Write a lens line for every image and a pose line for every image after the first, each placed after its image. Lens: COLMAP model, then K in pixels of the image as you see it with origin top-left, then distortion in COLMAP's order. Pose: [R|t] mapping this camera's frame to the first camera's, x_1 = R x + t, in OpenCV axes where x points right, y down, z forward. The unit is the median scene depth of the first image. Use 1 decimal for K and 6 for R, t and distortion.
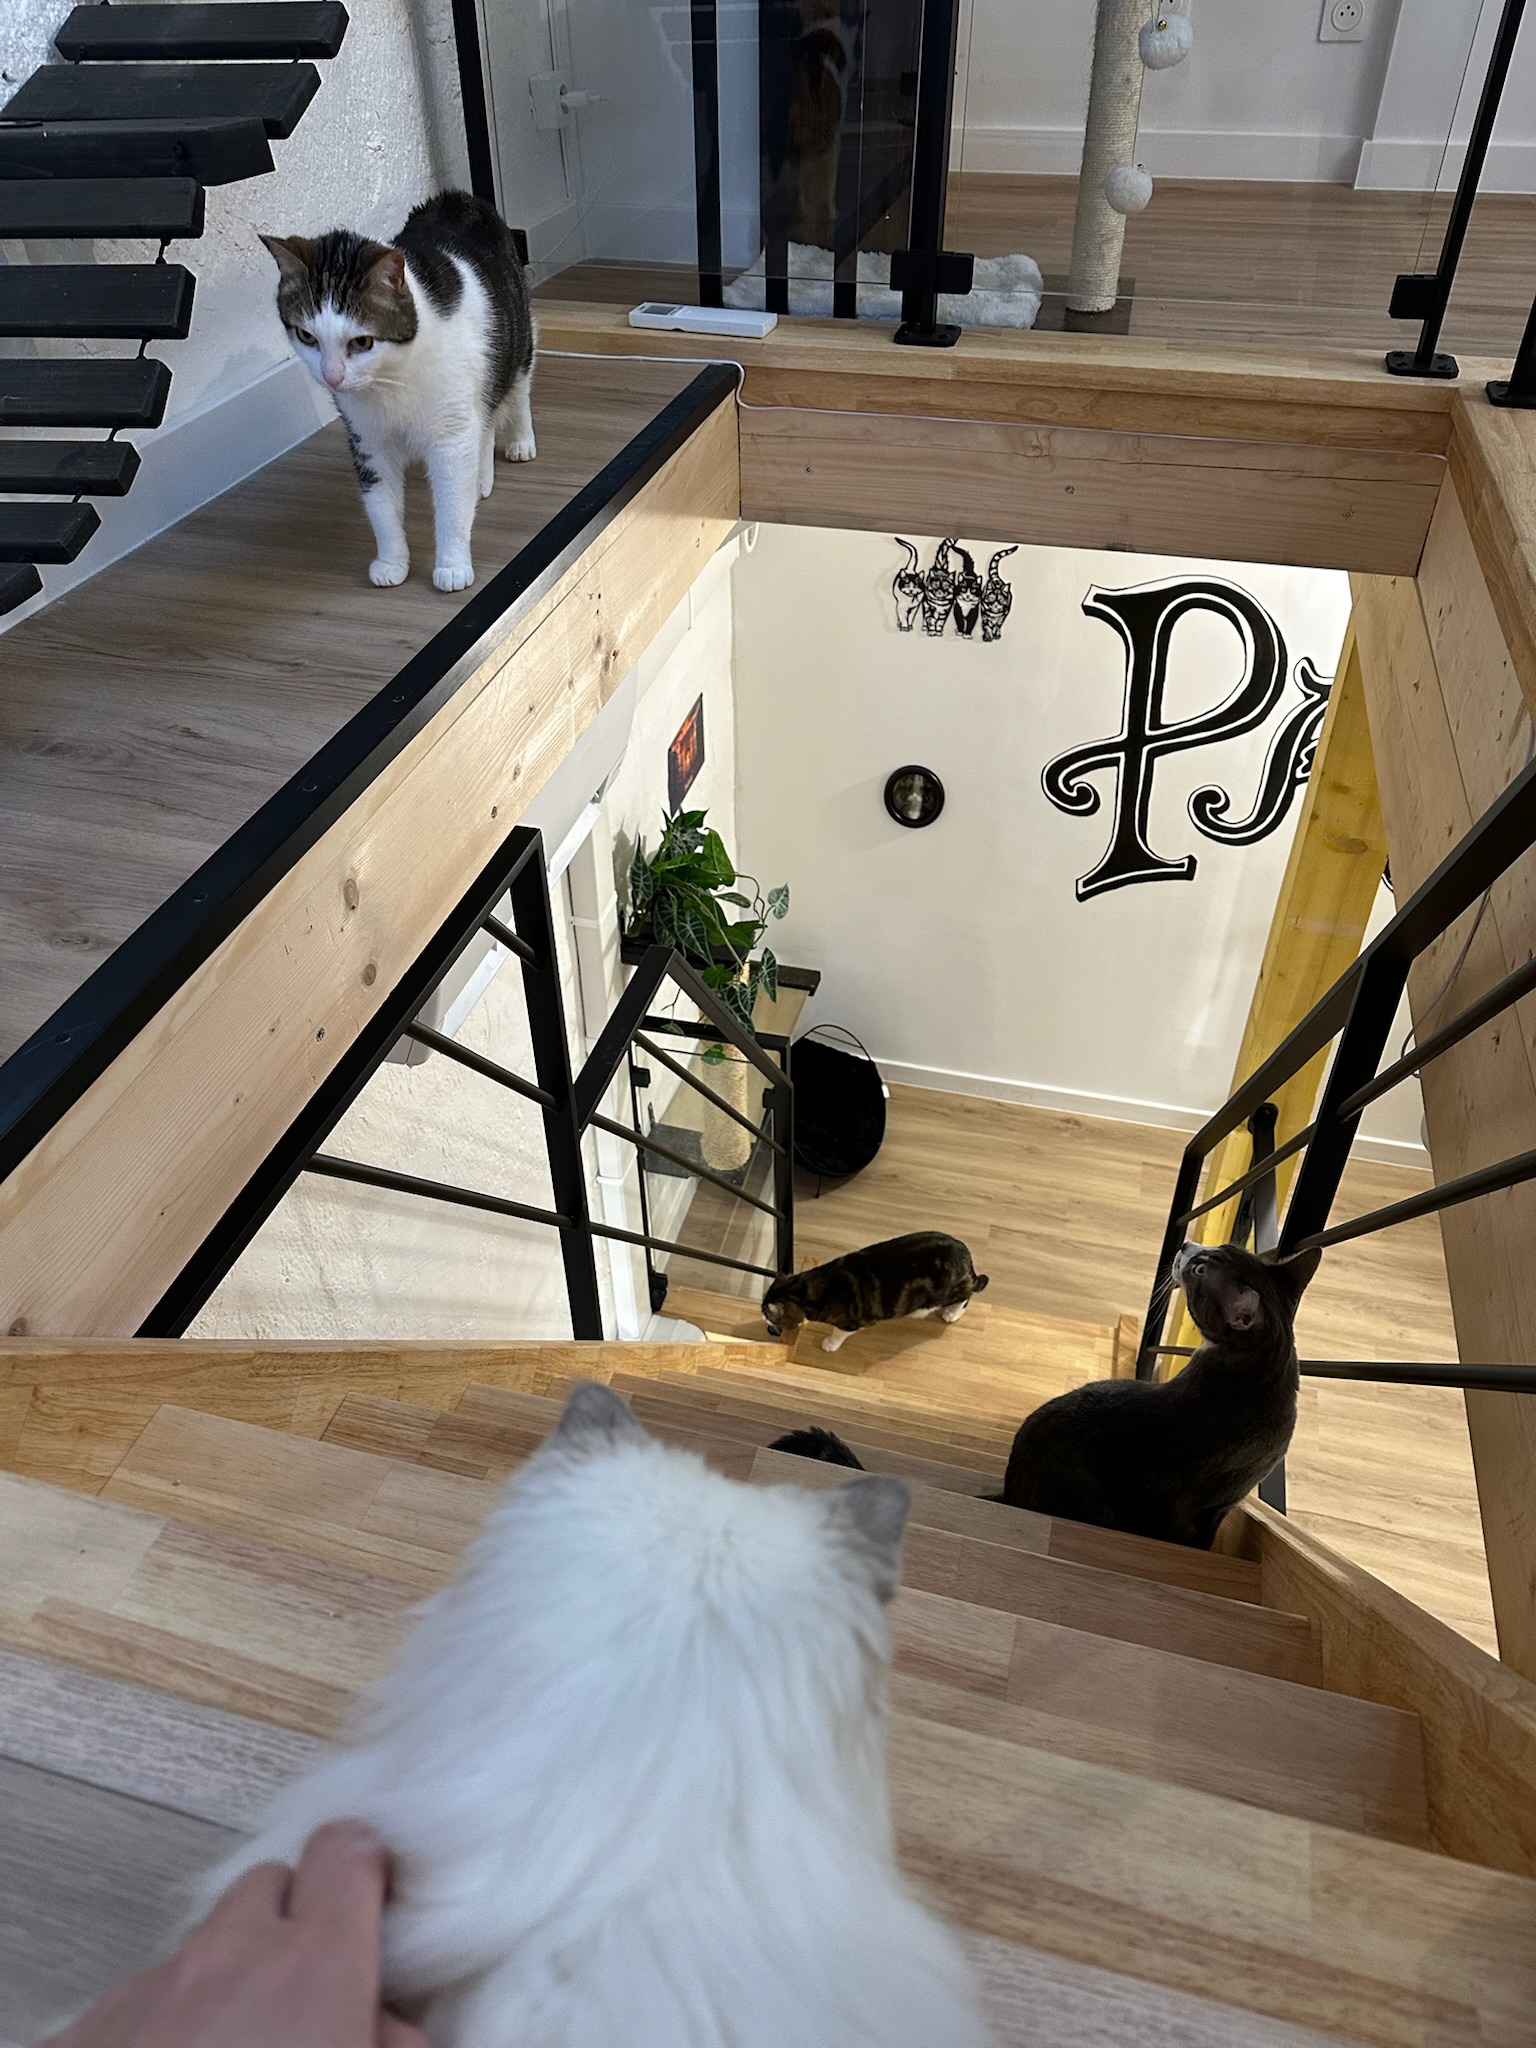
lens RADIAL K [[1424.4, 0, 747.4], [0, 1424.4, 1006.6], [0, 0, 1]] dist [0.042408, -0.058785]
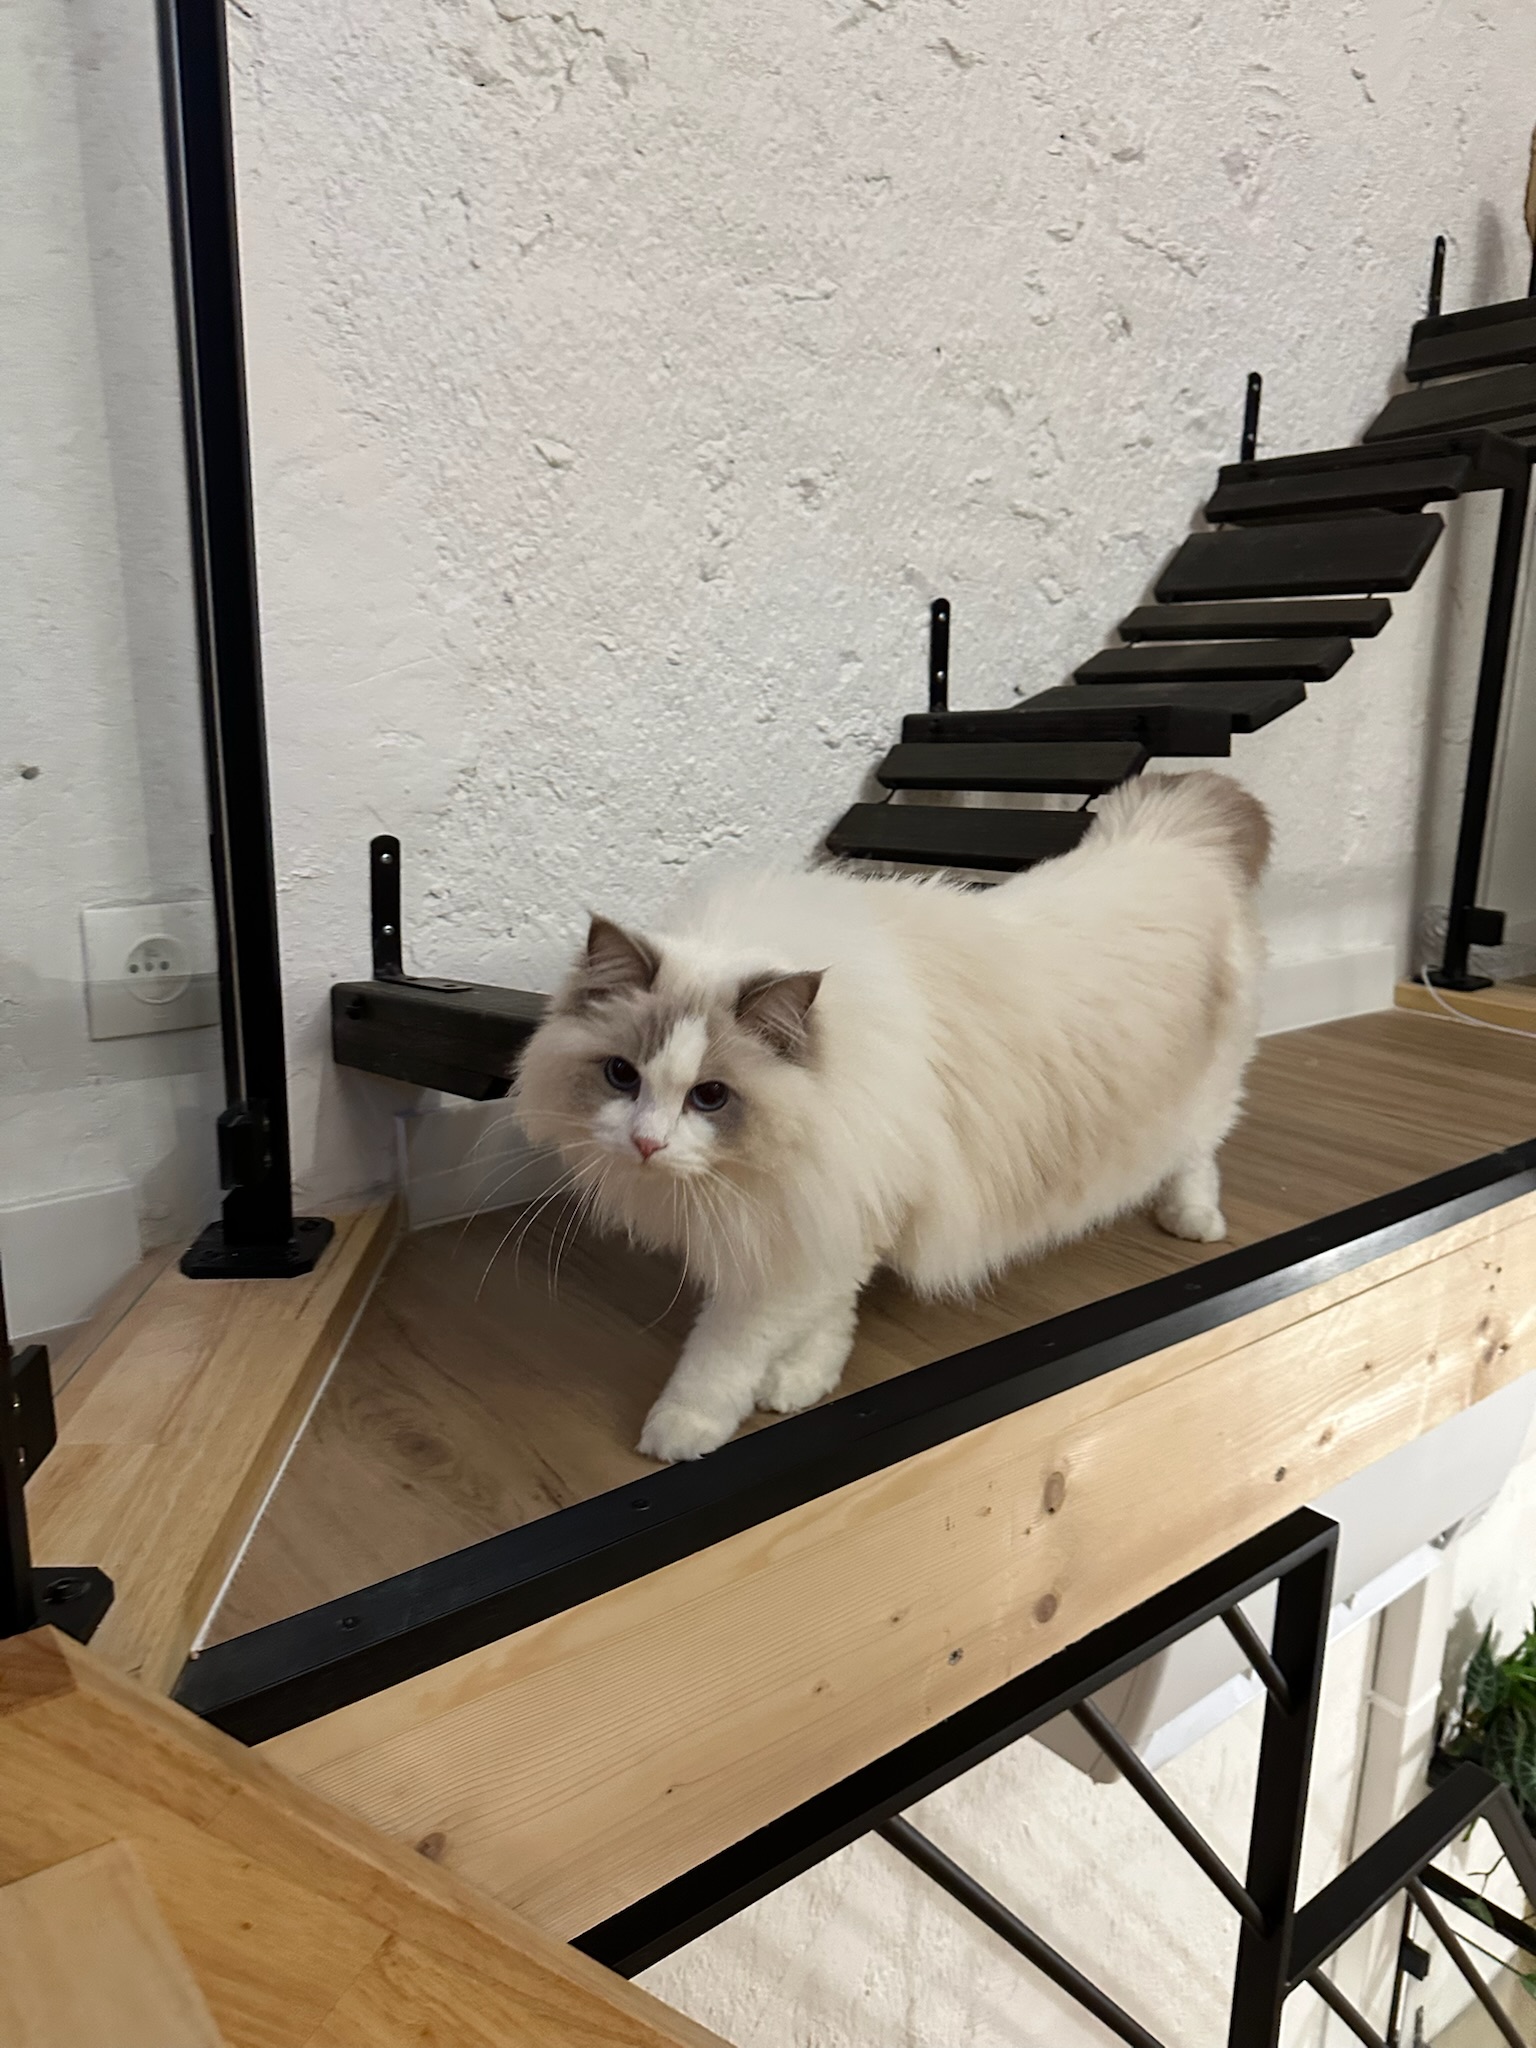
lens RADIAL K [[1424.4, 0, 780.3], [0, 1424.4, 1029.8], [0, 0, 1]] dist [0.042408, -0.058785]
pose [[0.807309, 0.153467, -0.569825, 0.006476], [-0.394817, 0.858120, -0.328252, 0.014472], [0.438602, 0.489977, 0.753359, 0.150621]]
